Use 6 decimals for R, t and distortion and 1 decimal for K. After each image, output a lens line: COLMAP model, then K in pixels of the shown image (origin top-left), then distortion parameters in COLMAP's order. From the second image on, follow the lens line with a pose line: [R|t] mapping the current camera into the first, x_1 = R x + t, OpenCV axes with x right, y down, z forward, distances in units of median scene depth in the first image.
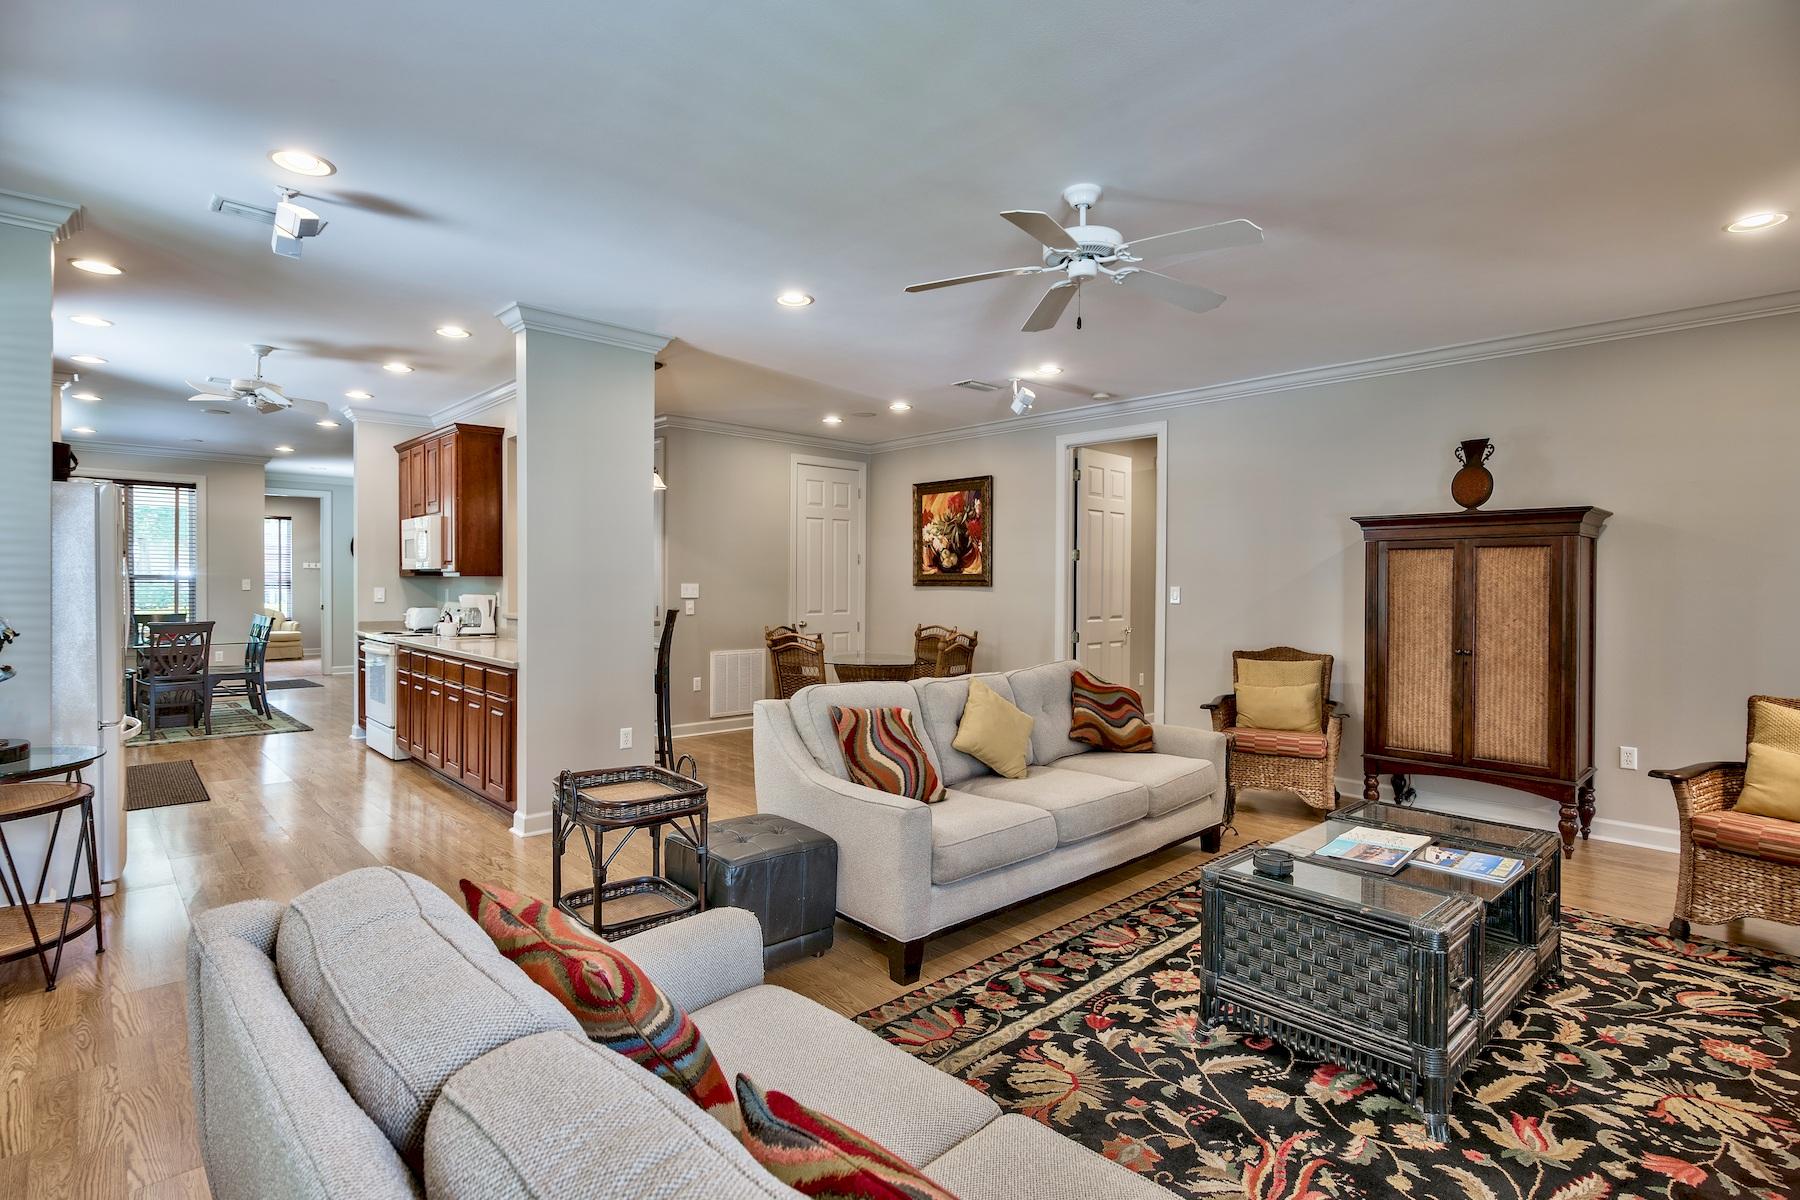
lens RADIAL K [[887.1, 0, 903.5], [0, 887.1, 589.4], [0, 0, 1]] dist [0.002798, -0.002044]
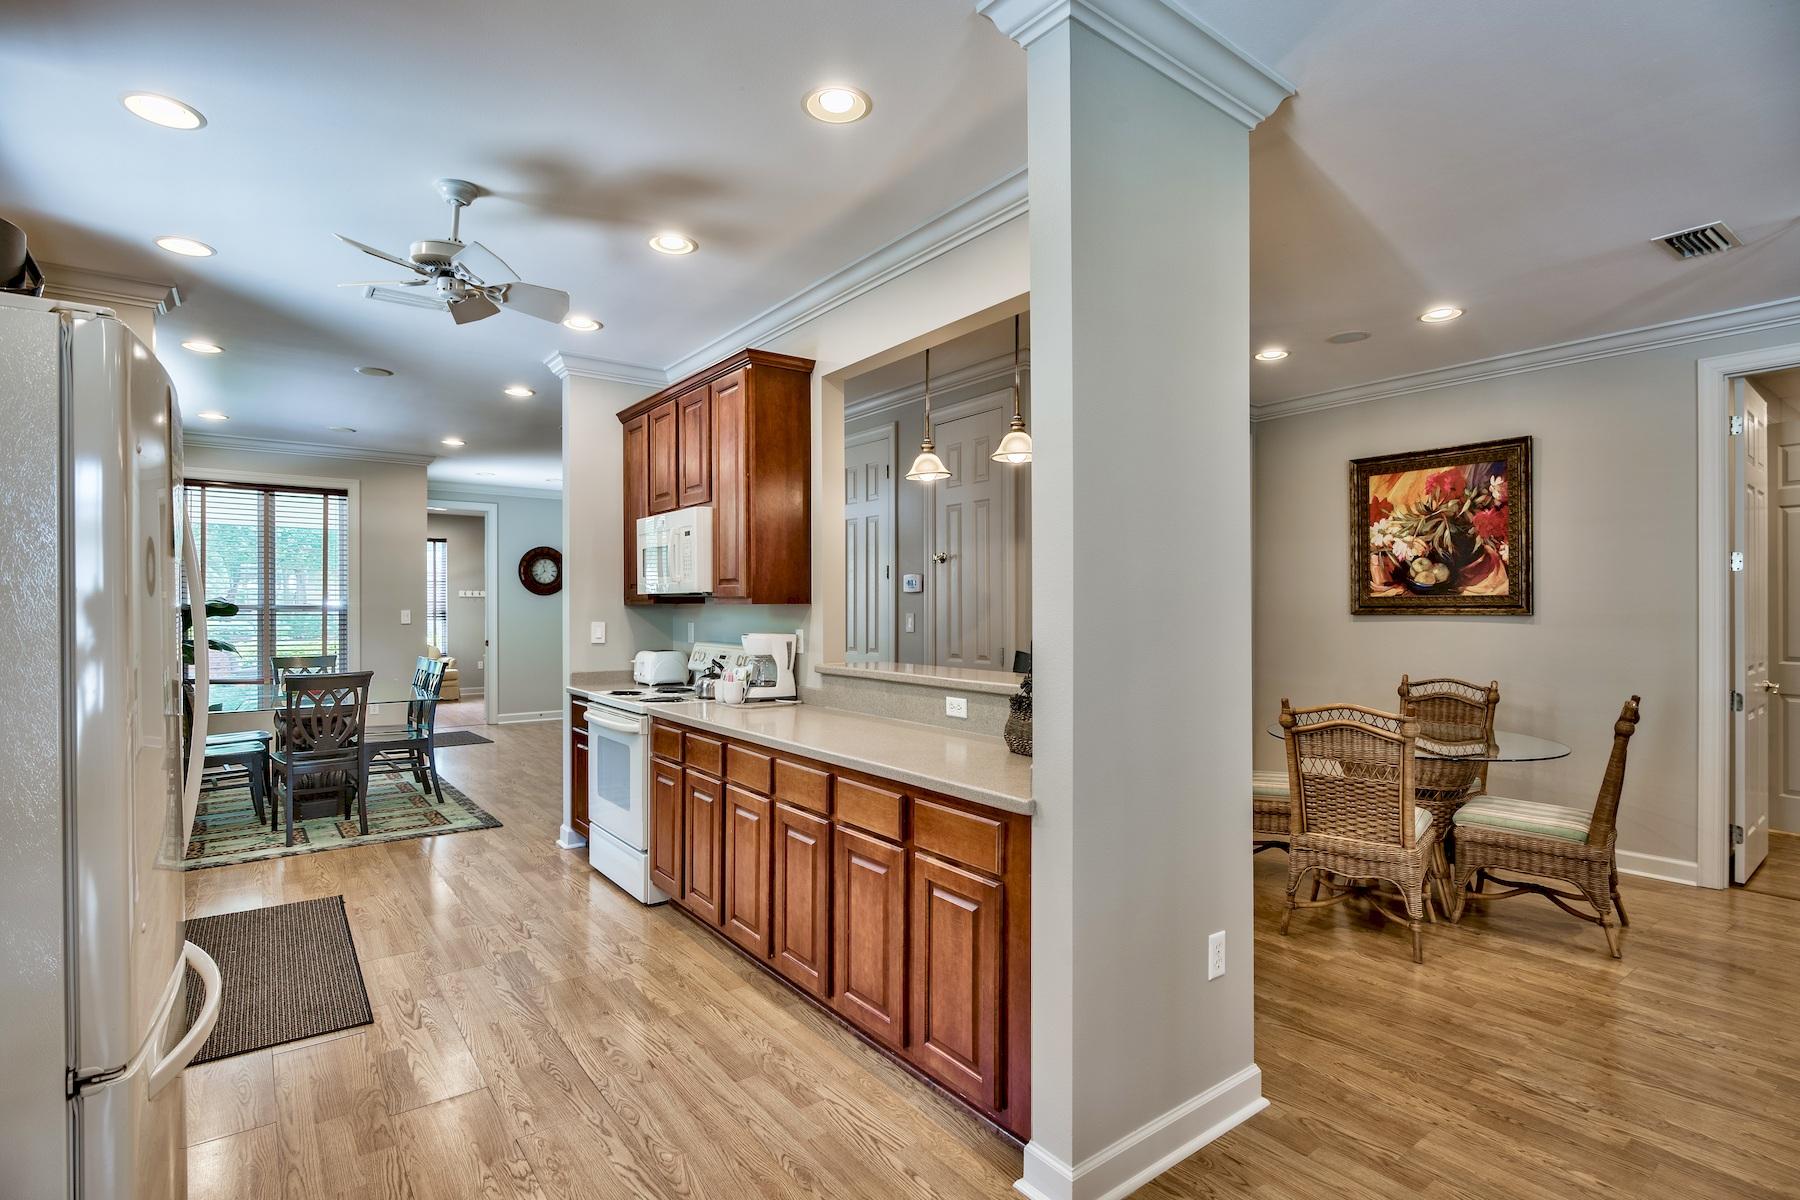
lens RADIAL K [[887.1, 0, 900.6], [0, 887.1, 605.9], [0, 0, 1]] dist [0.002798, -0.002044]
pose [[0.993398, -0.006094, -0.114555, -0.262820], [0.004793, 0.999921, -0.011631, -0.004658], [0.114616, 0.011005, 0.993349, 0.328392]]
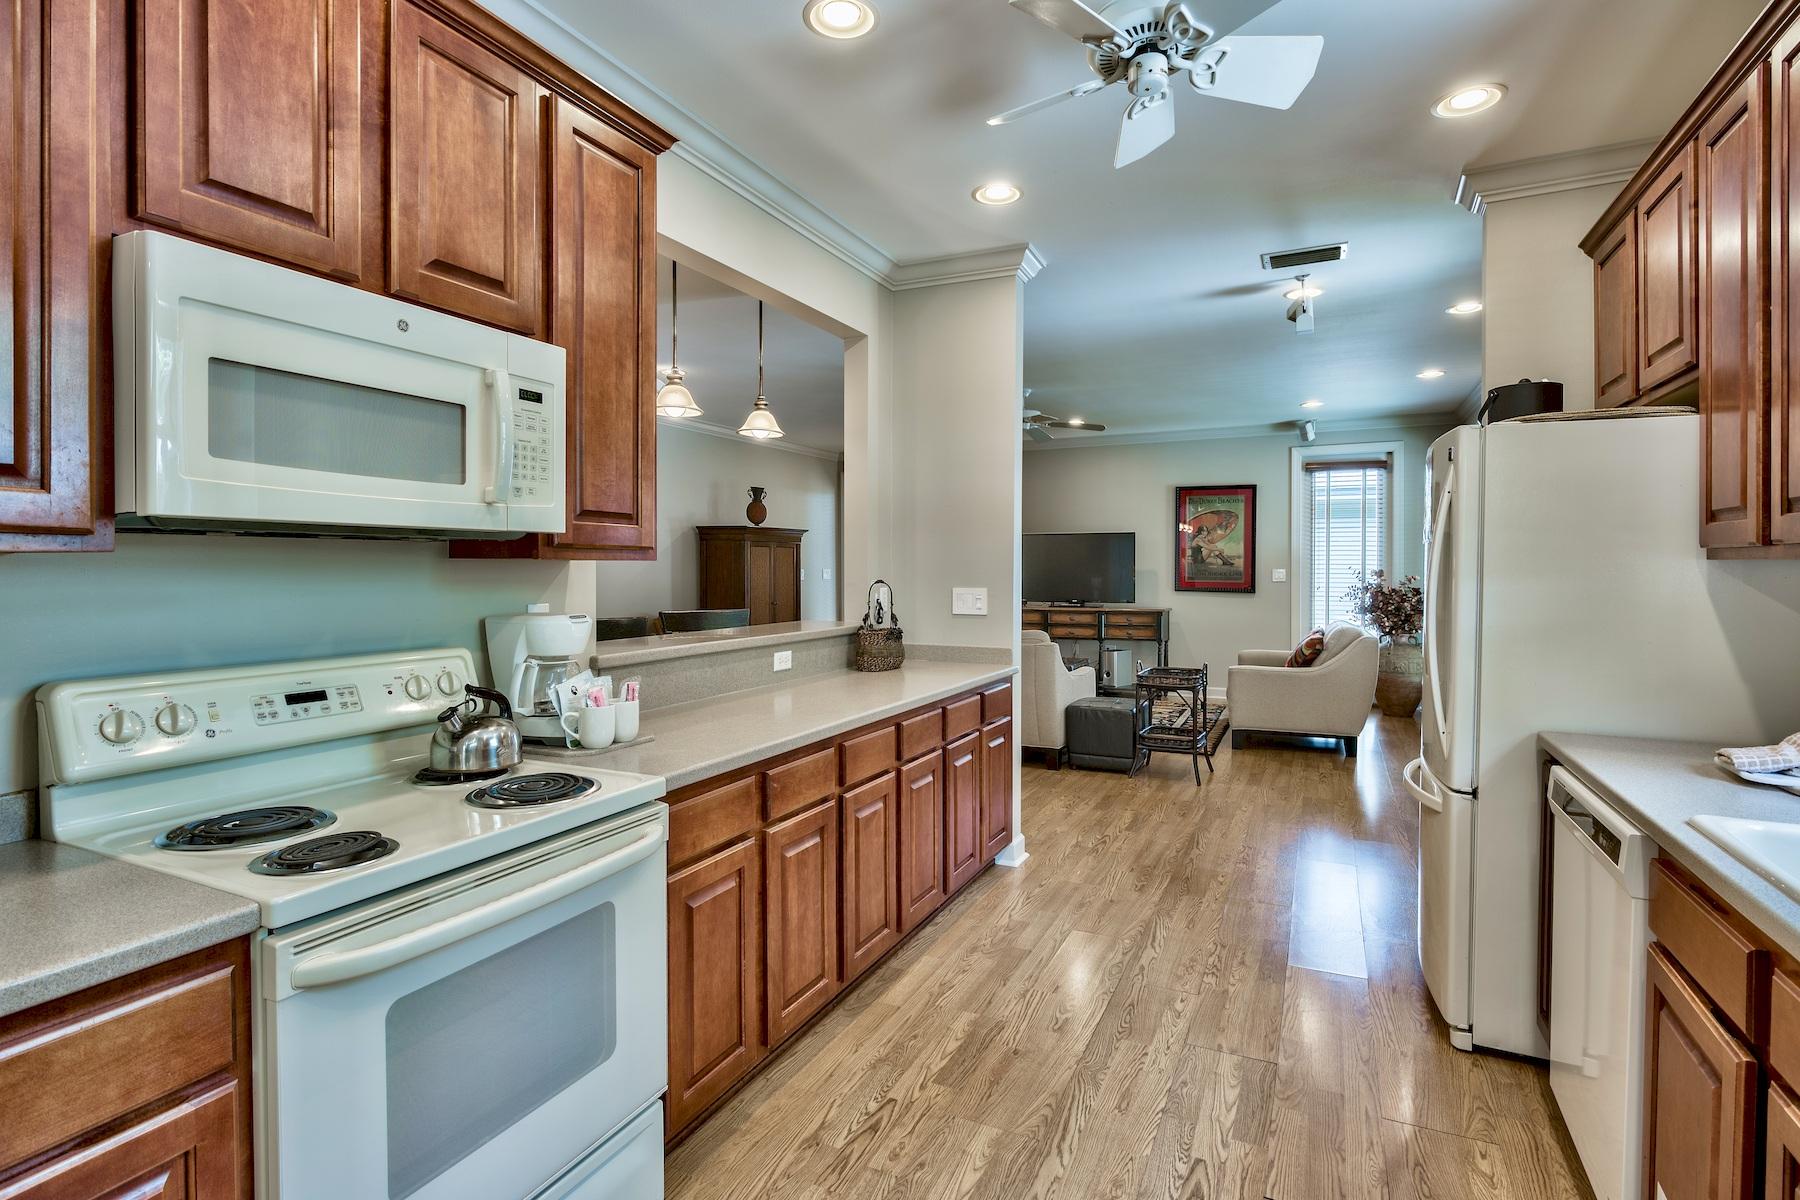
lens RADIAL K [[887.1, 0, 899.7], [0, 887.1, 582.4], [0, 0, 1]] dist [0.002798, -0.002044]
pose [[-0.361777, -0.022509, 0.931993, -0.734015], [0.006827, 0.999618, 0.026792, -0.012318], [-0.932240, 0.016056, -0.361485, 0.872209]]
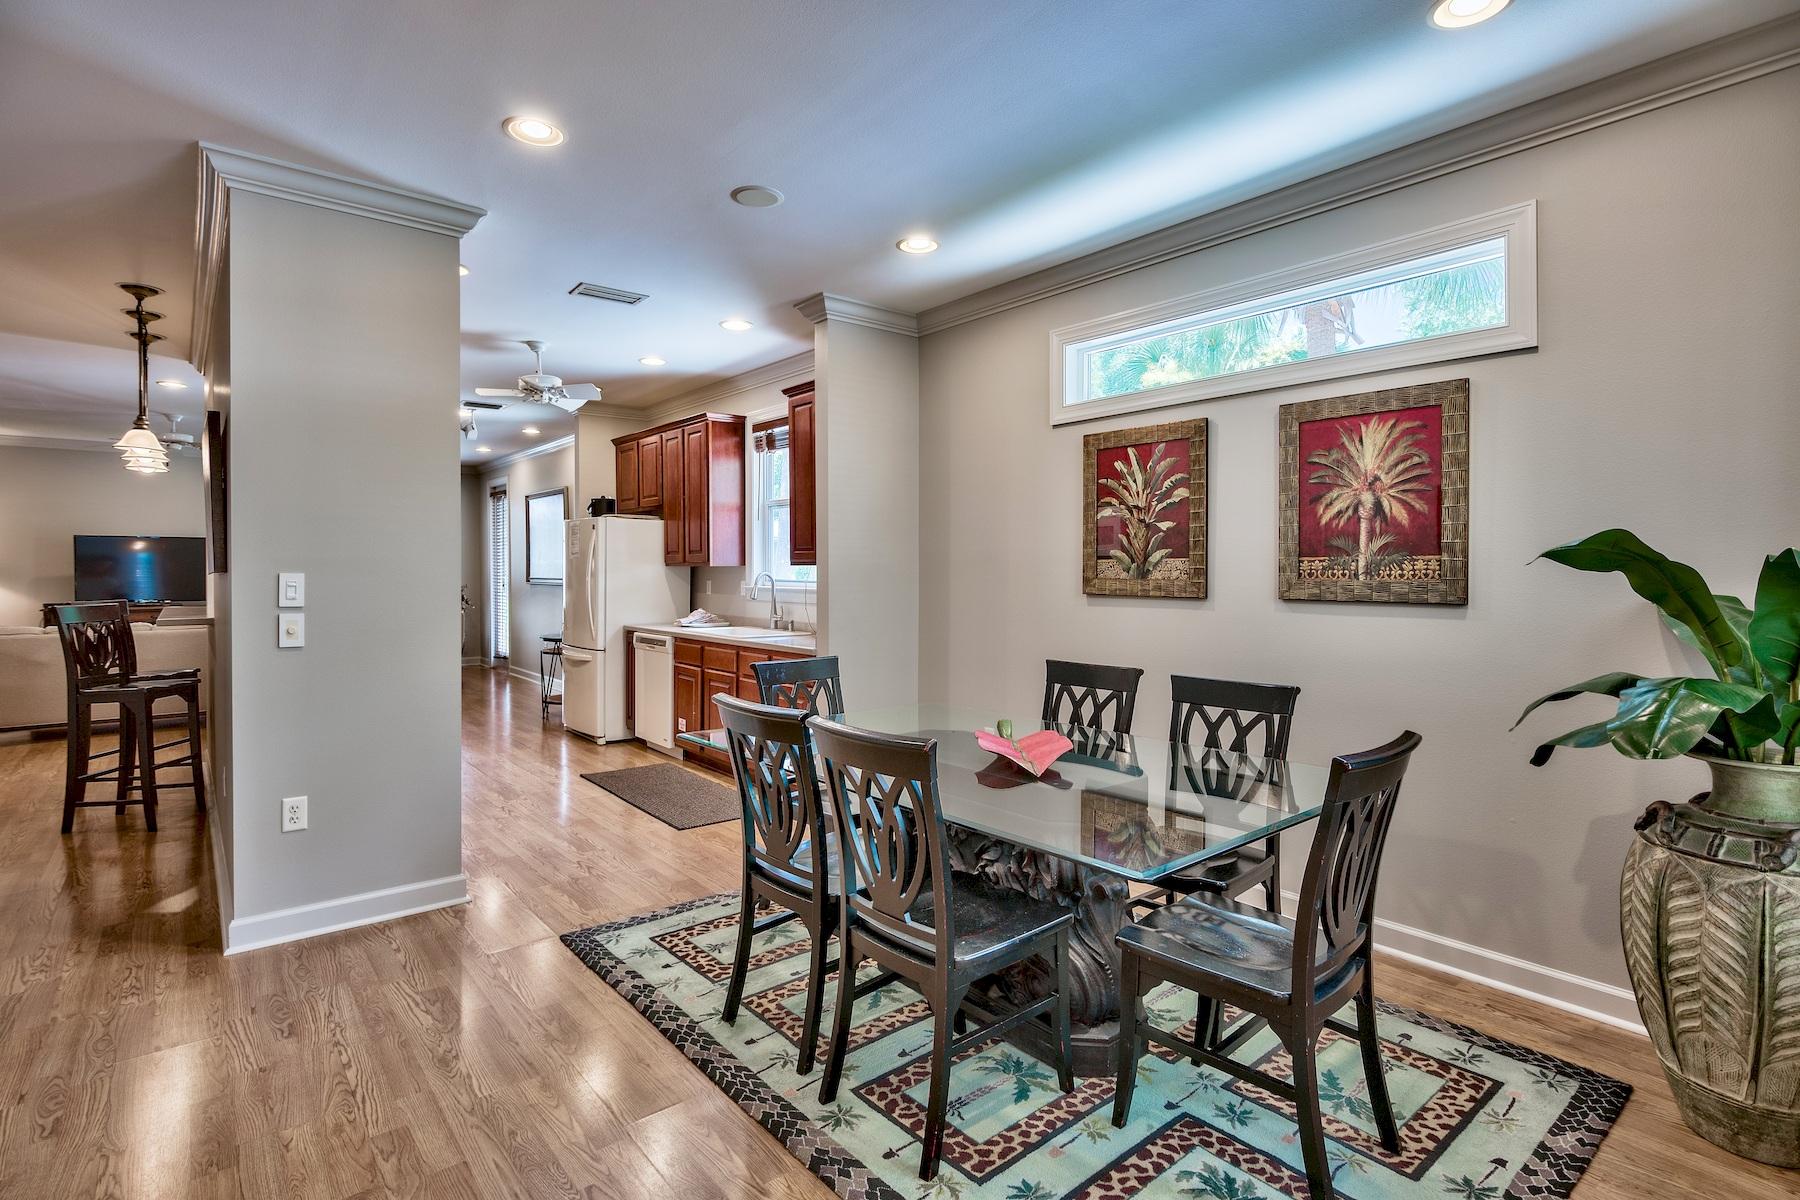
lens RADIAL K [[887.1, 0, 891.8], [0, 887.1, 592.9], [0, 0, 1]] dist [0.002798, -0.002044]
pose [[-0.996678, -0.012910, 0.080415, -0.872805], [-0.010215, 0.999375, 0.033837, -0.015962], [-0.080801, 0.032904, -0.996187, 1.441978]]
